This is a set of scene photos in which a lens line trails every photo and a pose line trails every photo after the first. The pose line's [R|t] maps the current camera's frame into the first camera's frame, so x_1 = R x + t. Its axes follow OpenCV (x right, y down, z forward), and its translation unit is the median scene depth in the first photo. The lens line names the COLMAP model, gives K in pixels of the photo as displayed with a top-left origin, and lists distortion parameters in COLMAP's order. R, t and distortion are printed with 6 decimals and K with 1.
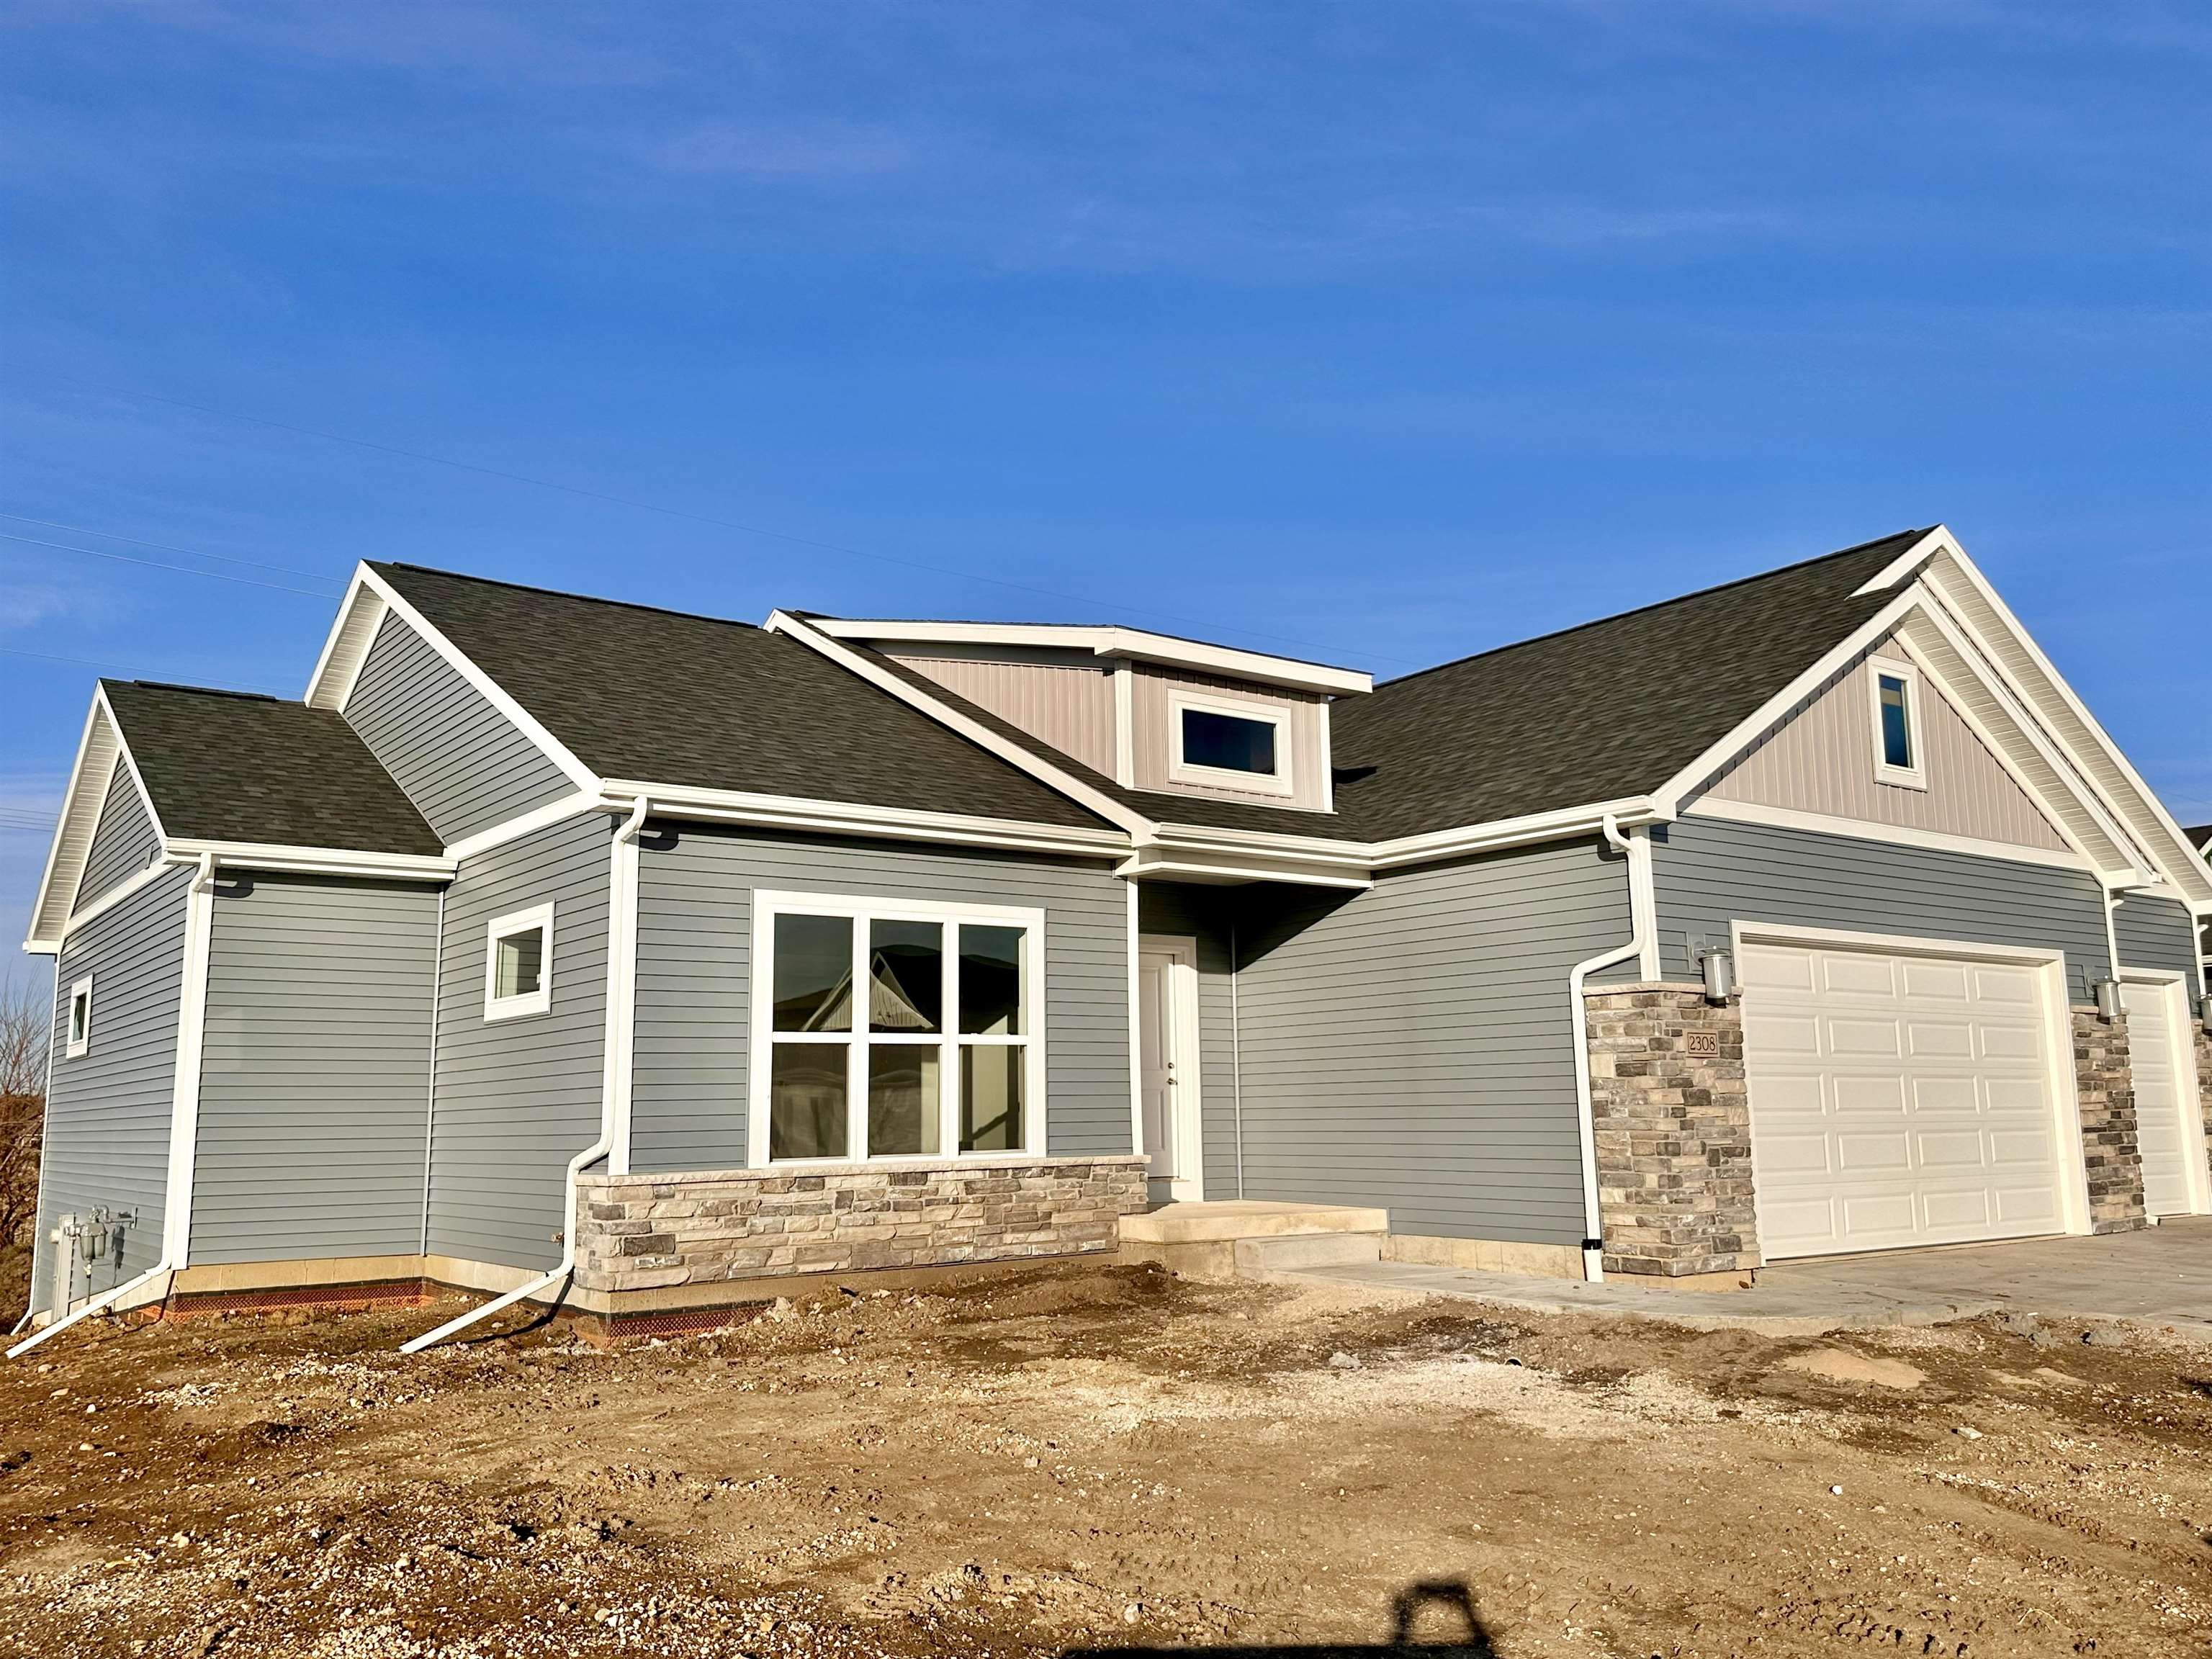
lens RADIAL K [[1787.0, 0, 1105.0], [0, 1787.0, 829.9], [0, 0, 1]] dist [0.068846, -0.013182]
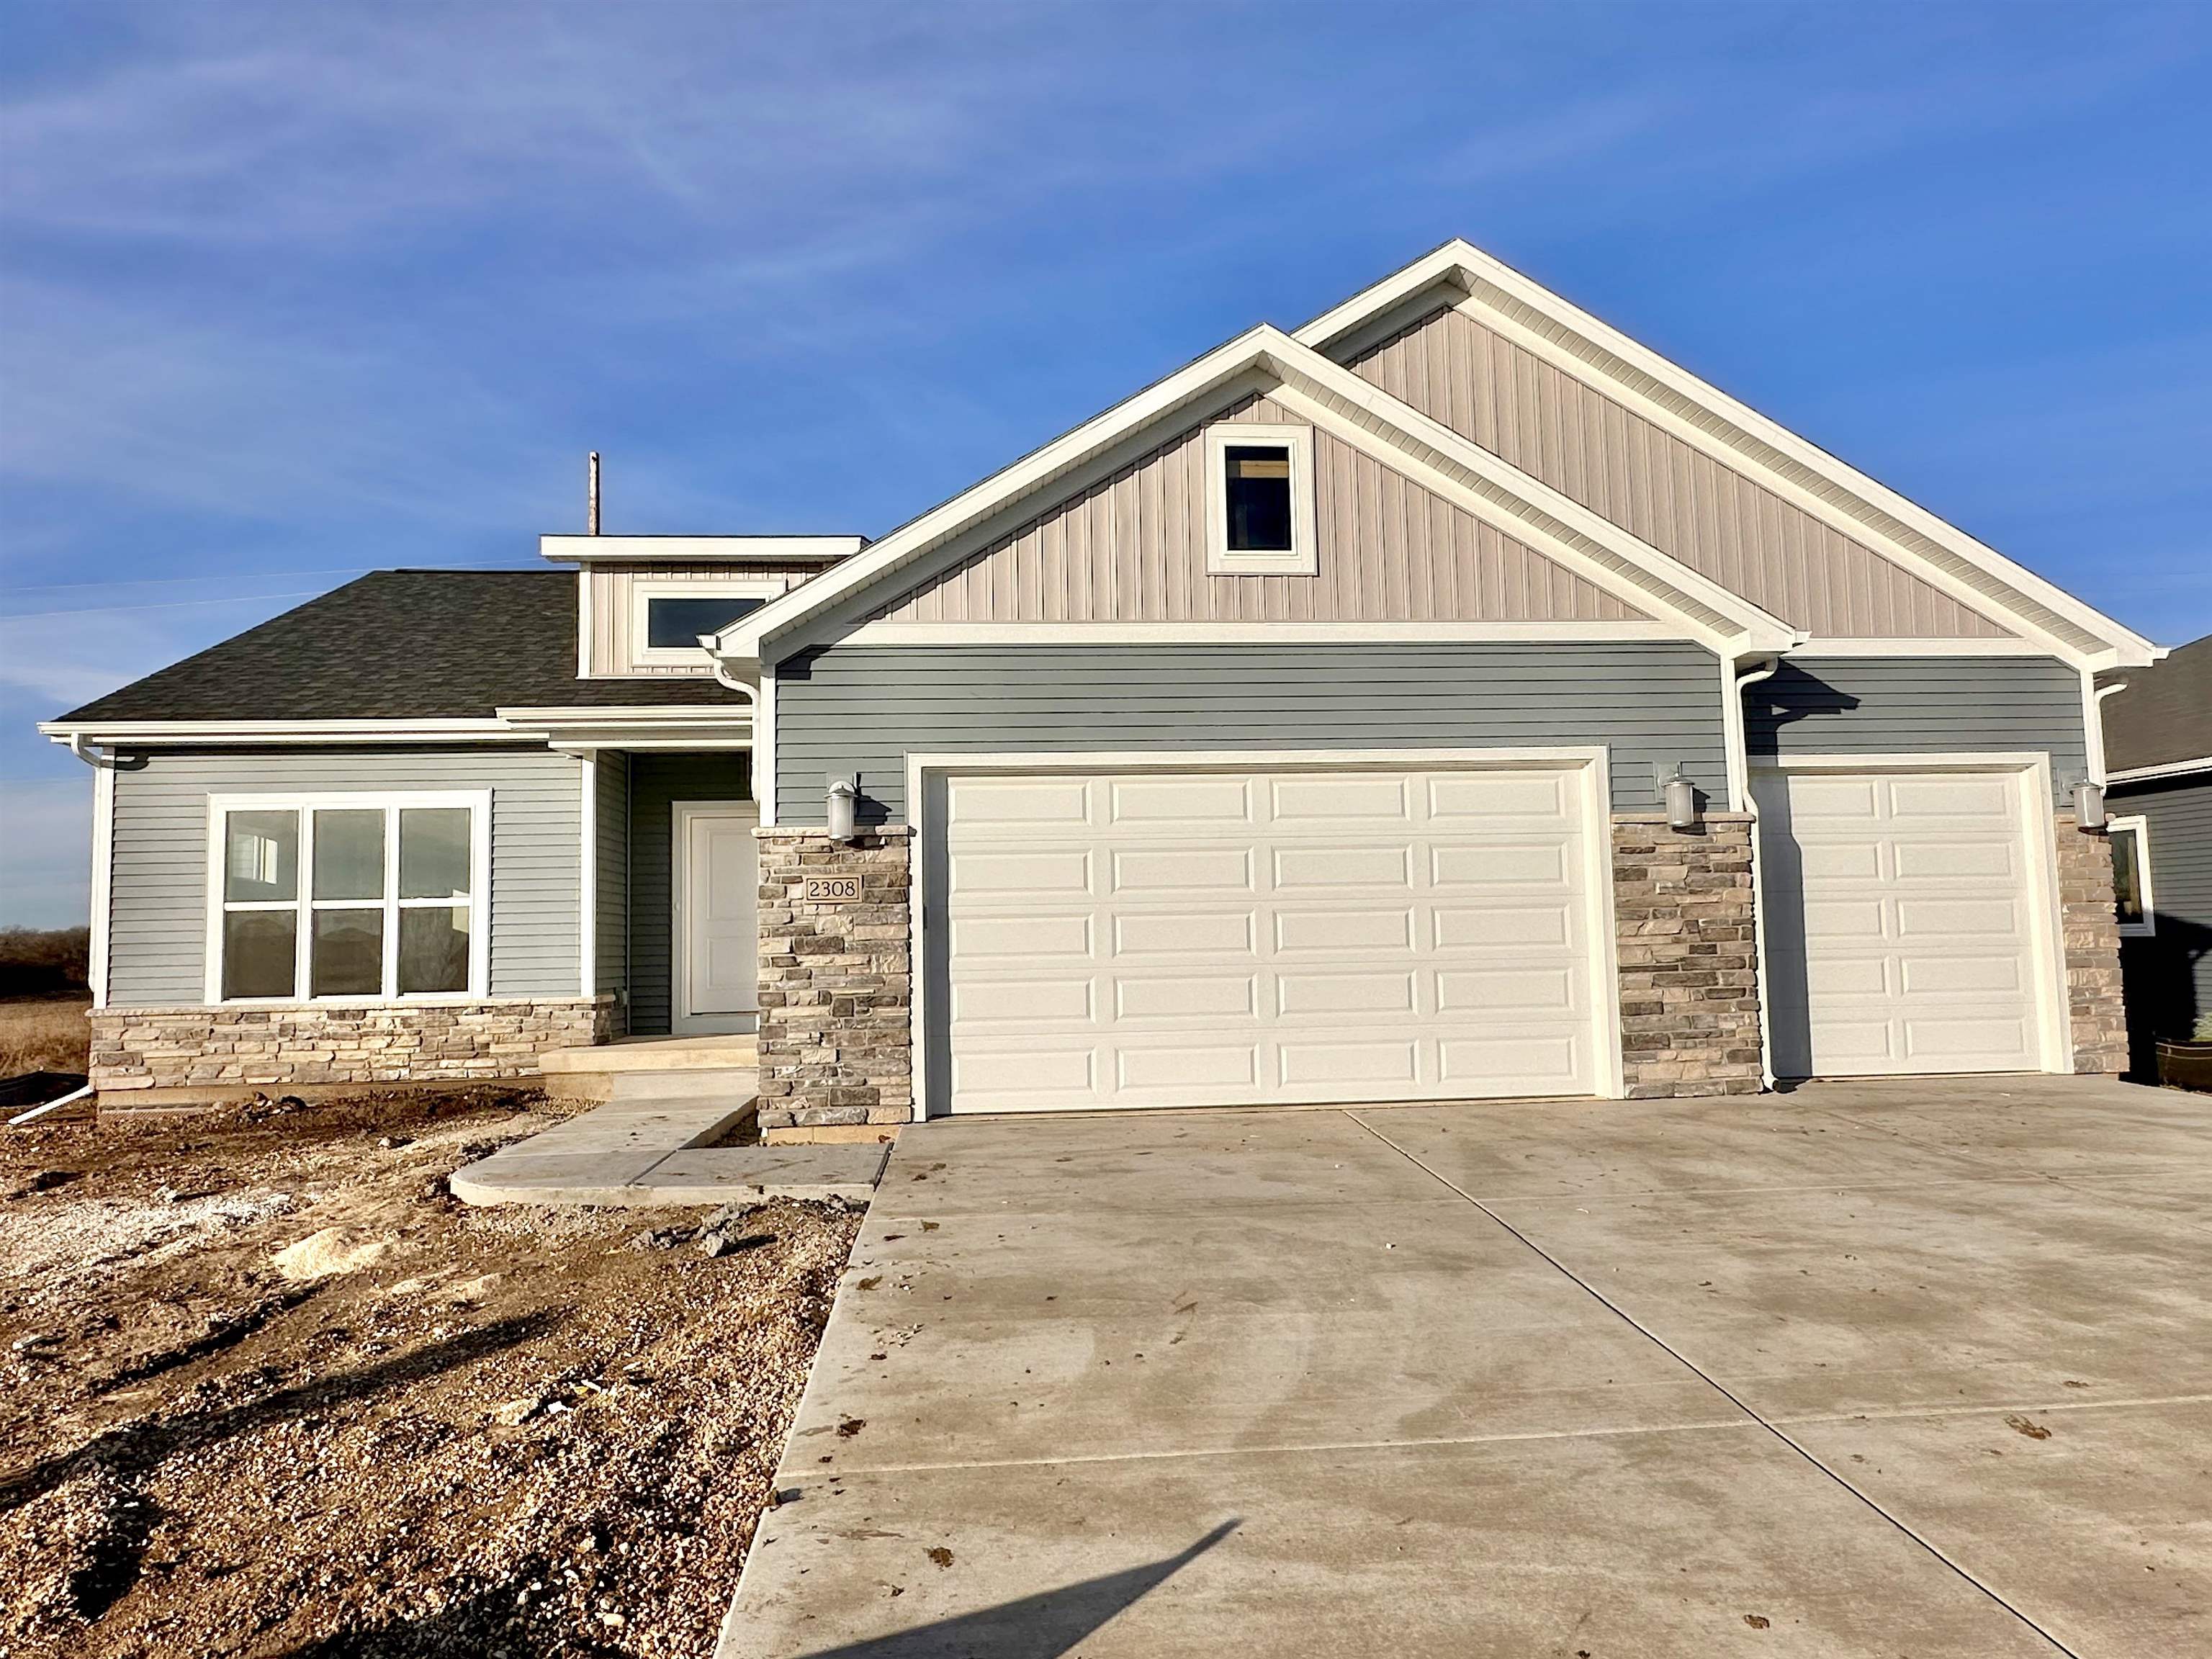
lens RADIAL K [[1446.0, 0, 1105.7], [0, 1446.0, 833.4], [0, 0, 1]] dist [-0.001778, -0.001560]
pose [[0.835208, -0.047746, -0.547857, 0.872224], [0.096027, 0.993581, 0.059801, 0.057667], [0.541485, -0.102555, 0.834432, 0.446152]]
